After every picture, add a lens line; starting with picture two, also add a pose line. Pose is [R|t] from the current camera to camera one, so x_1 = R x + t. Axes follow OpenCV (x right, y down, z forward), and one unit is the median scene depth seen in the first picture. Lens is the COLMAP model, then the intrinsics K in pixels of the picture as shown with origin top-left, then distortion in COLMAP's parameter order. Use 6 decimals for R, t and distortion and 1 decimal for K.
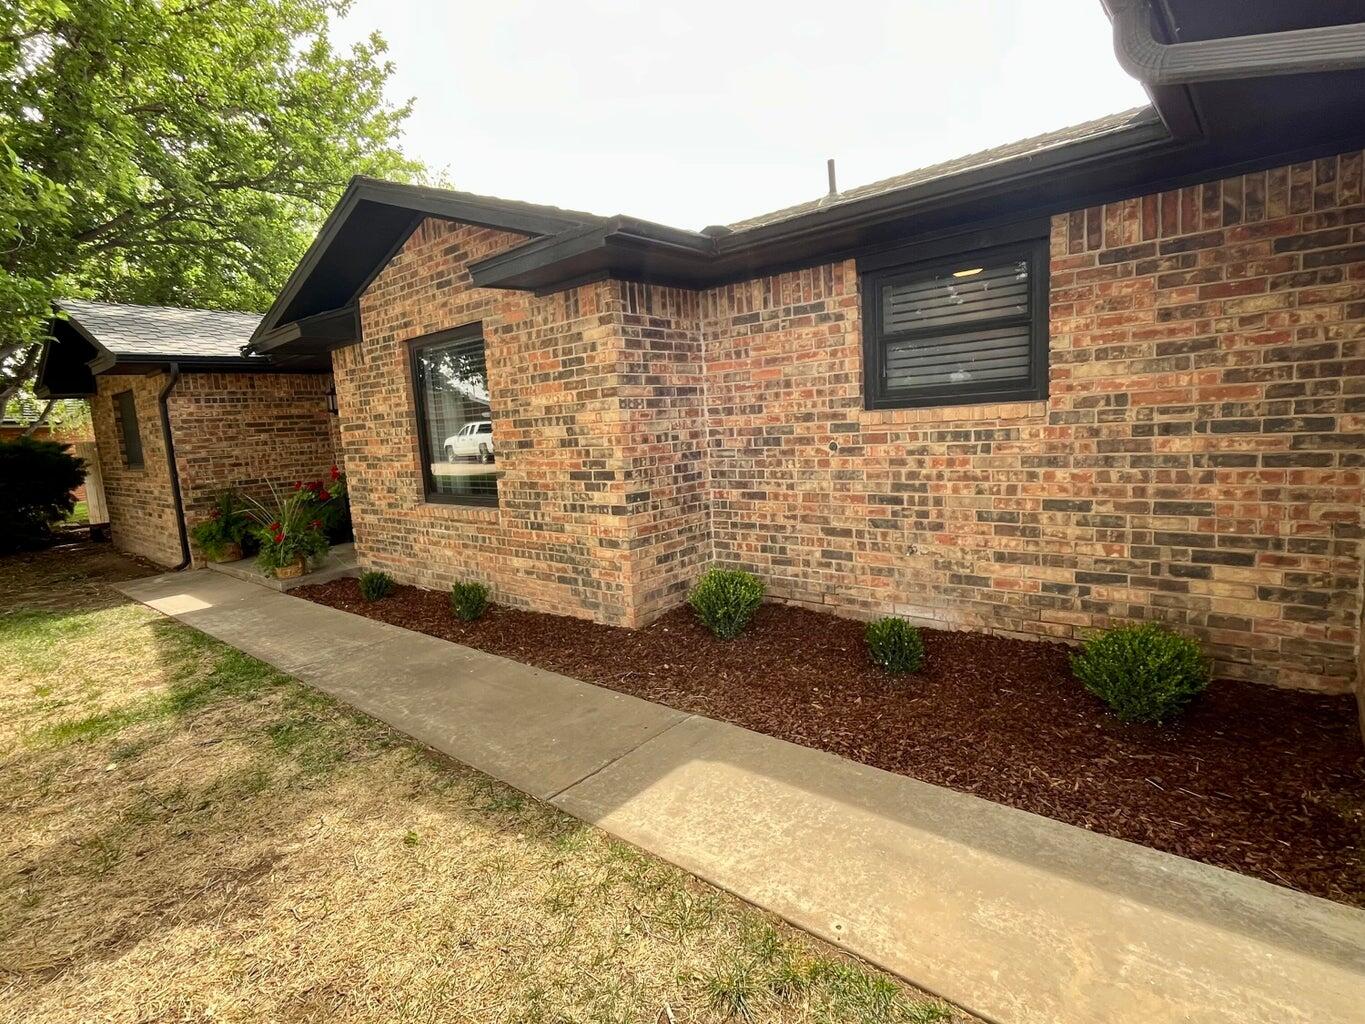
lens RADIAL K [[695.7, 0, 682.5], [0, 695.7, 512.0], [0, 0, 1]] dist [0.000643, 0.000131]
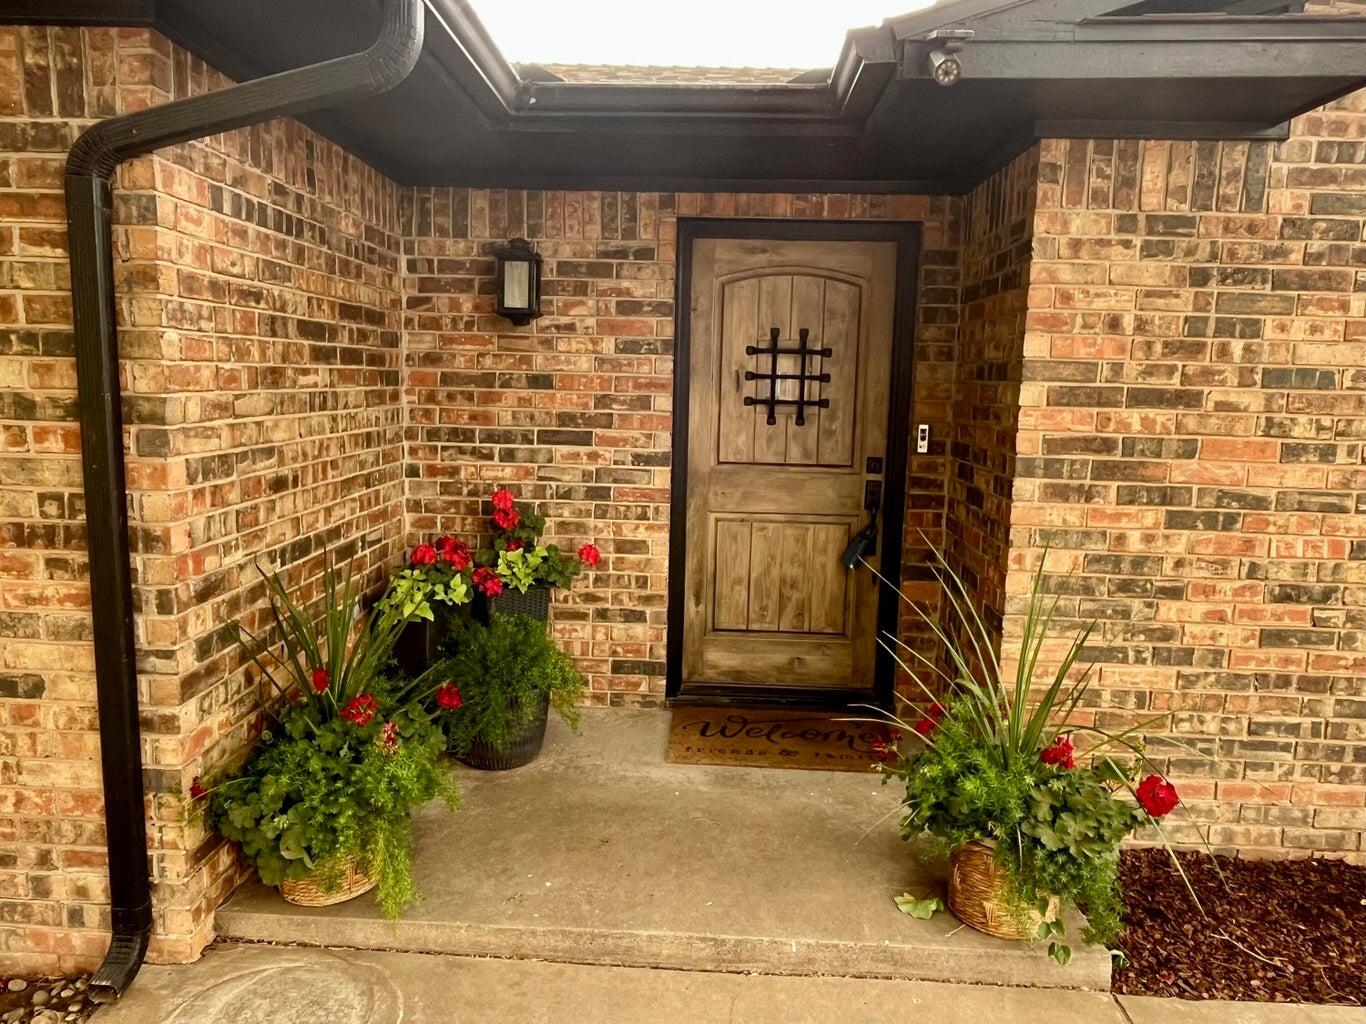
lens RADIAL K [[929.2, 0, 683.0], [0, 929.2, 512.0], [0, 0, 1]] dist [-0.009405, -0.002122]
pose [[0.782876, -0.002552, 0.622173, -1.197416], [0.004537, 0.999988, -0.001607, -0.092565], [-0.622162, 0.004081, 0.782878, 1.062899]]
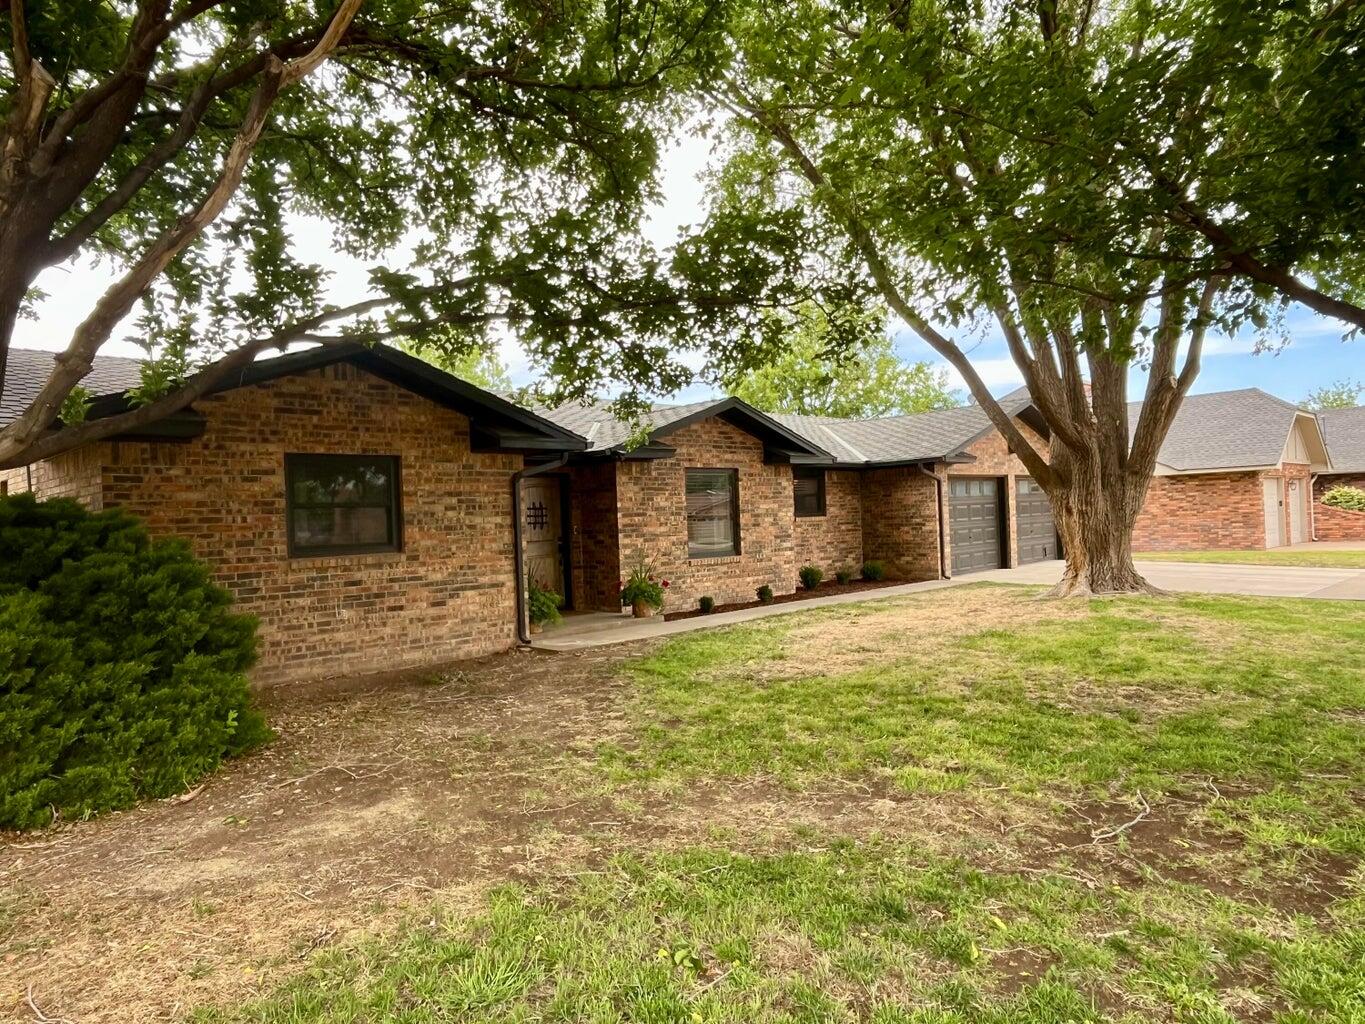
lens RADIAL K [[886.8, 0, 682.5], [0, 886.8, 512.0], [0, 0, 1]] dist [-0.000264, -0.000063]
pose [[0.075376, 0.066532, 0.994933, -3.148667], [0.163495, 0.983444, -0.078150, 0.050695], [-0.983660, 0.168557, 0.063250, 1.041620]]
